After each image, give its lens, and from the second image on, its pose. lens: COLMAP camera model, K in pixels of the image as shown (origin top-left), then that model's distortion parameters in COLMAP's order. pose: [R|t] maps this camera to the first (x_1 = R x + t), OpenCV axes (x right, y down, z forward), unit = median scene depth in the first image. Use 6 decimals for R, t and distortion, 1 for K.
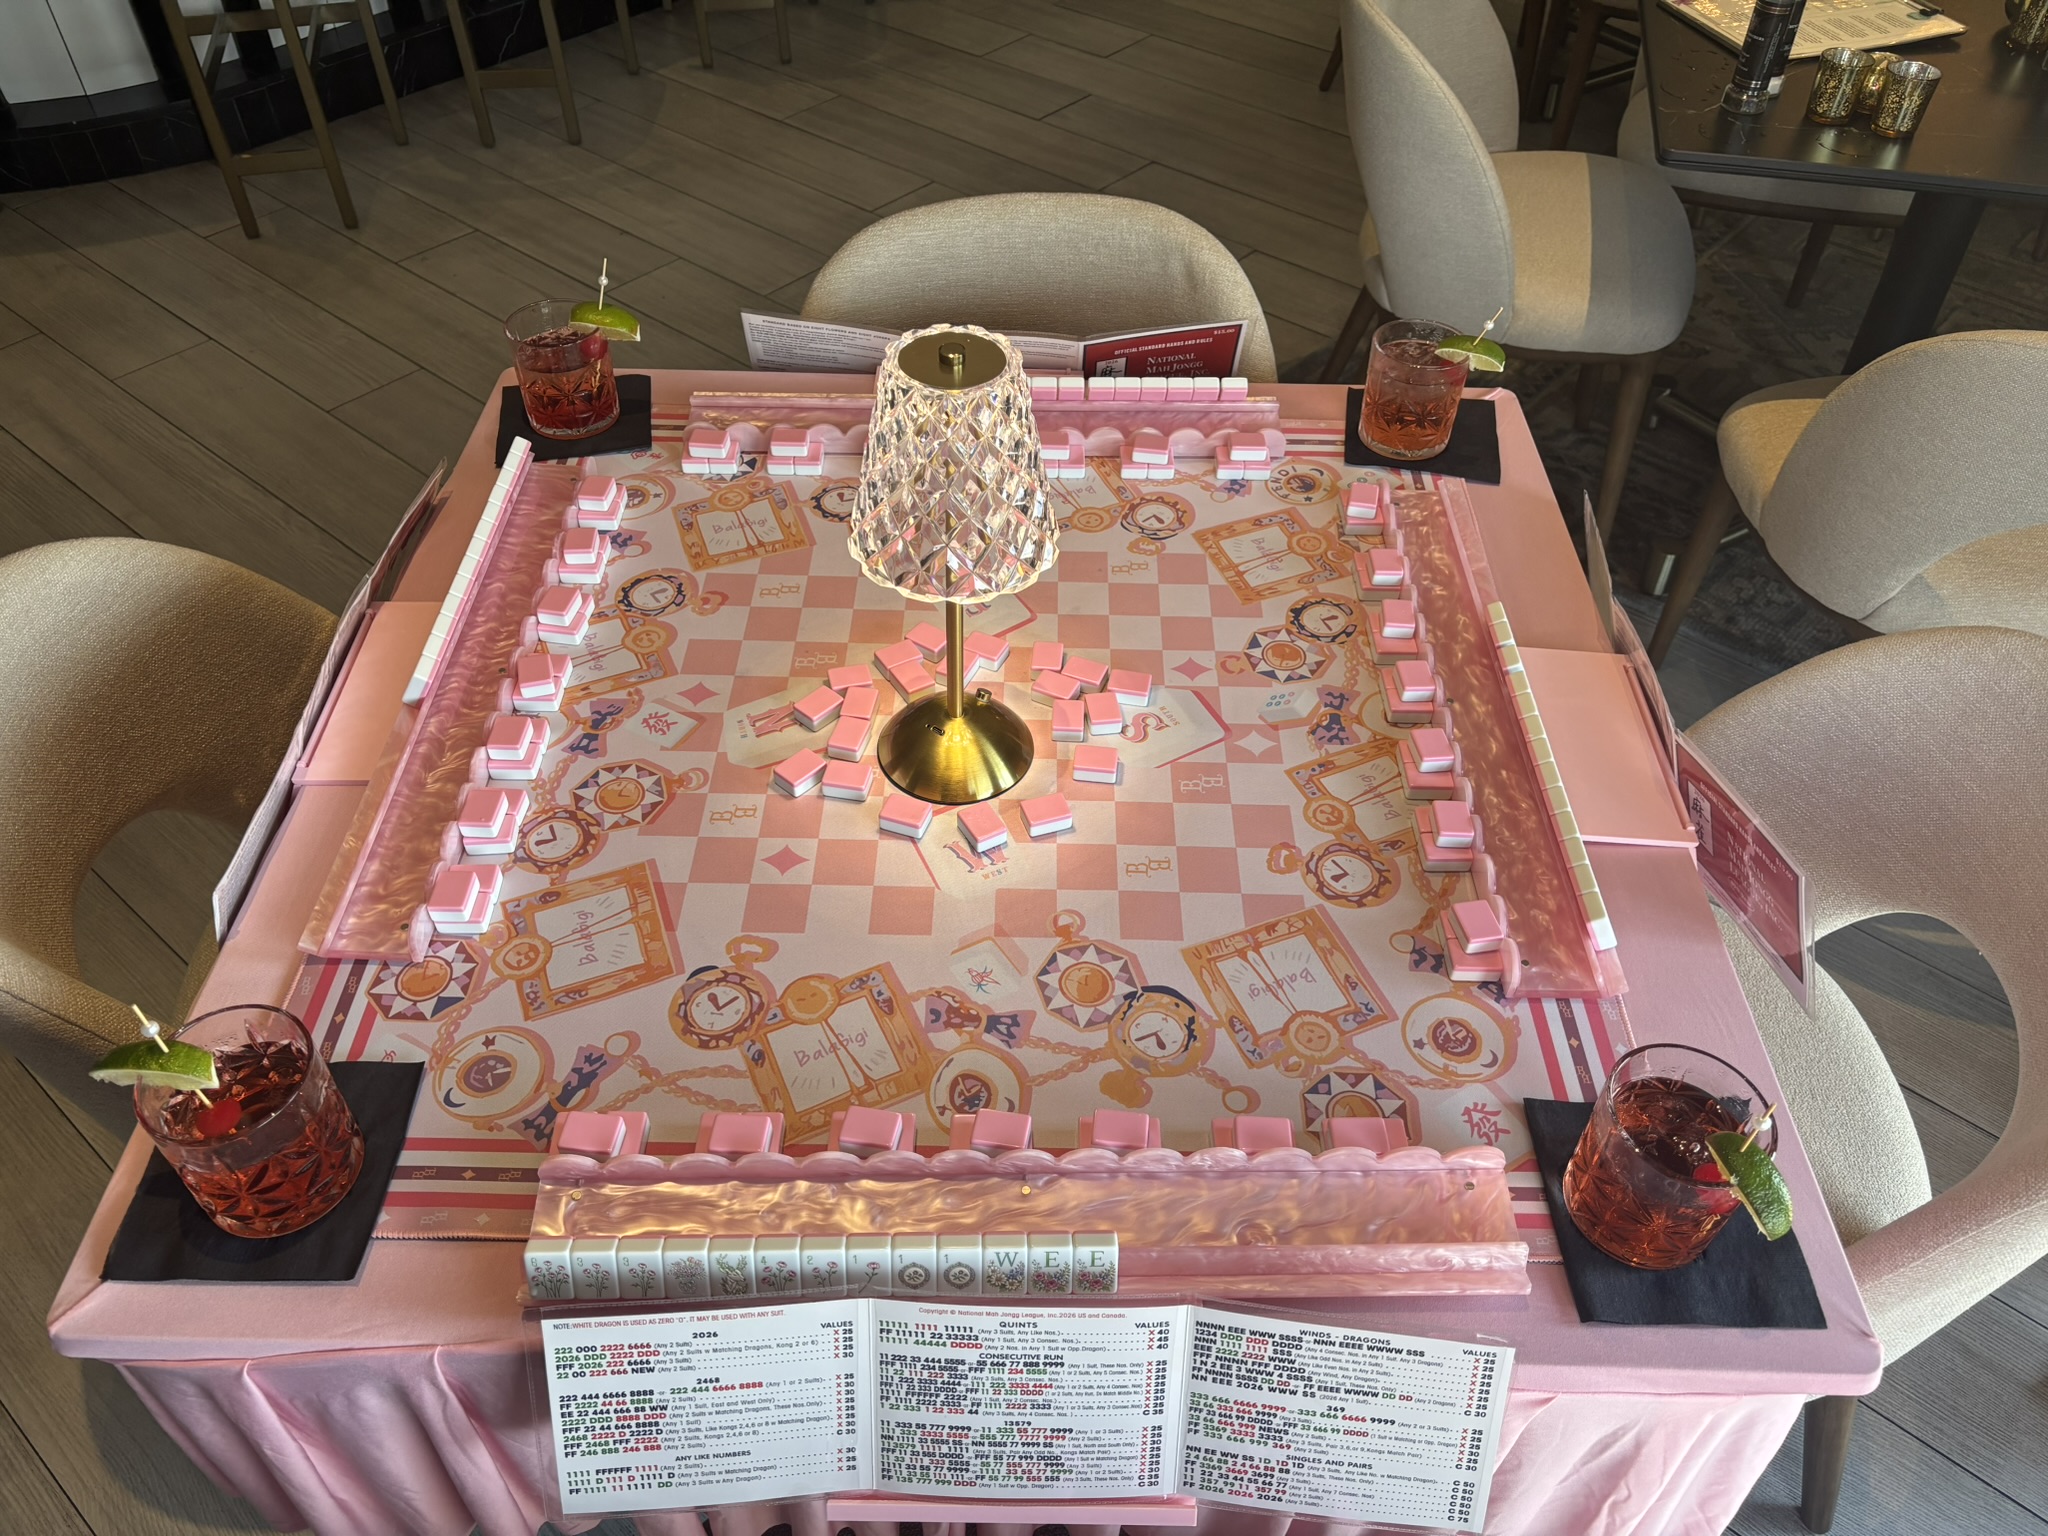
lens RADIAL K [[1582.5, 0, 1024.0], [0, 1582.5, 768.0], [0, 0, 1]] dist [0.067254, -0.154217]
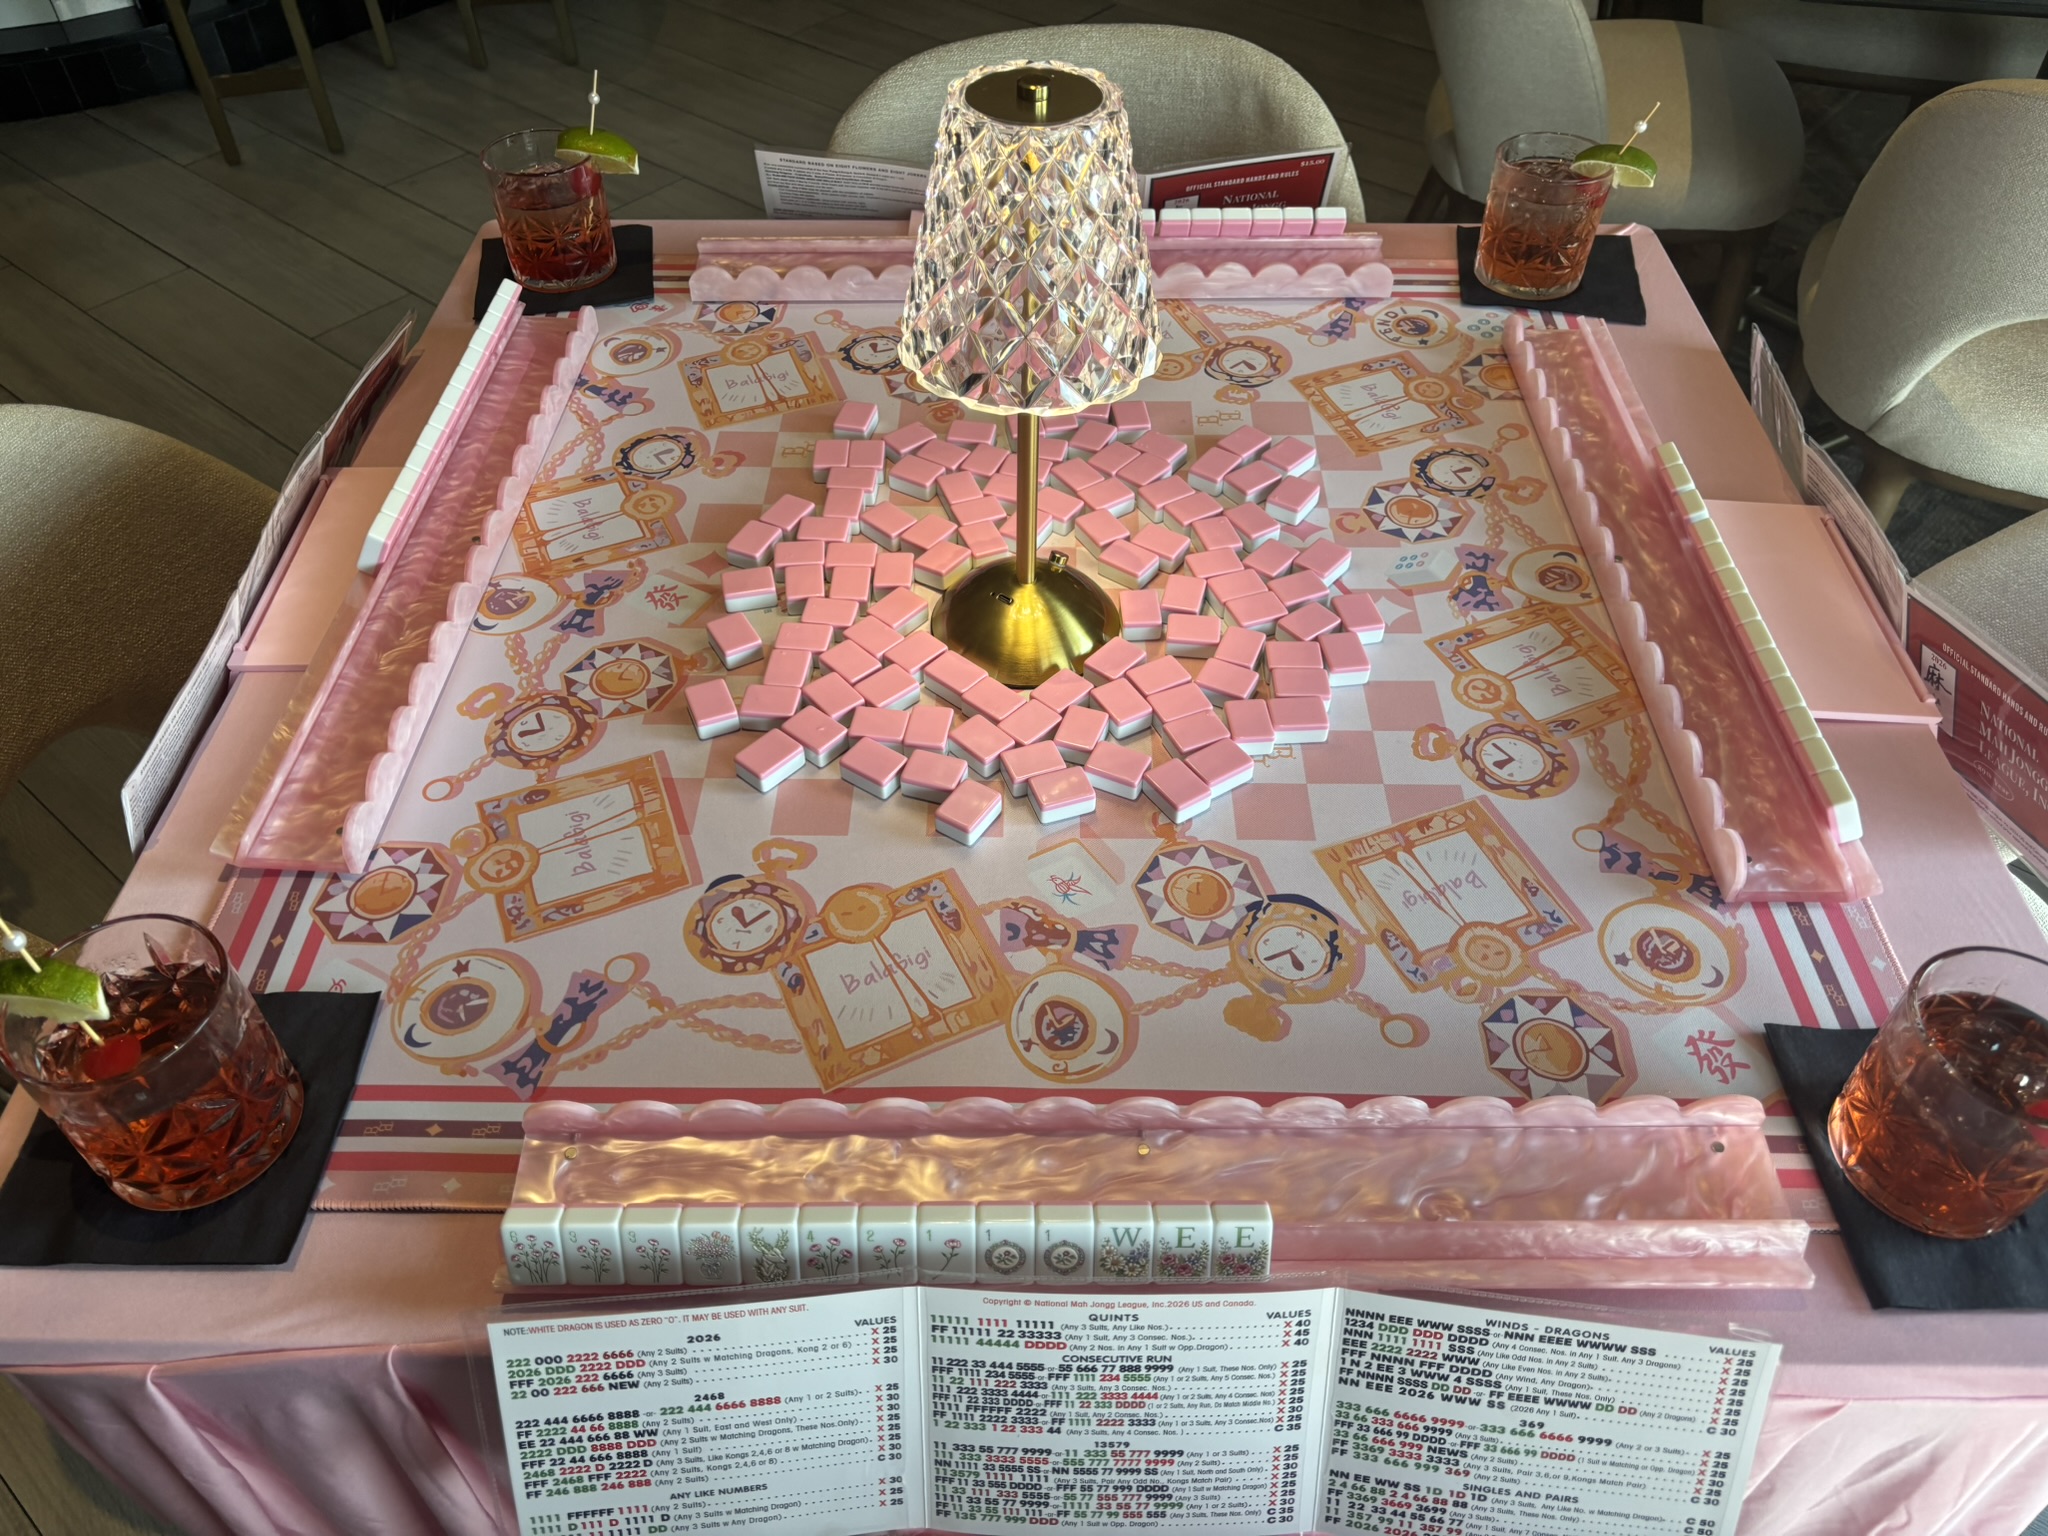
lens RADIAL K [[1582.5, 0, 1024.0], [0, 1582.5, 768.0], [0, 0, 1]] dist [0.067254, -0.154217]
pose [[0.999959, -0.008212, -0.003806, -0.045504], [0.008273, 0.999833, 0.016292, 0.058023], [0.003672, -0.016323, 0.999860, 0.189640]]
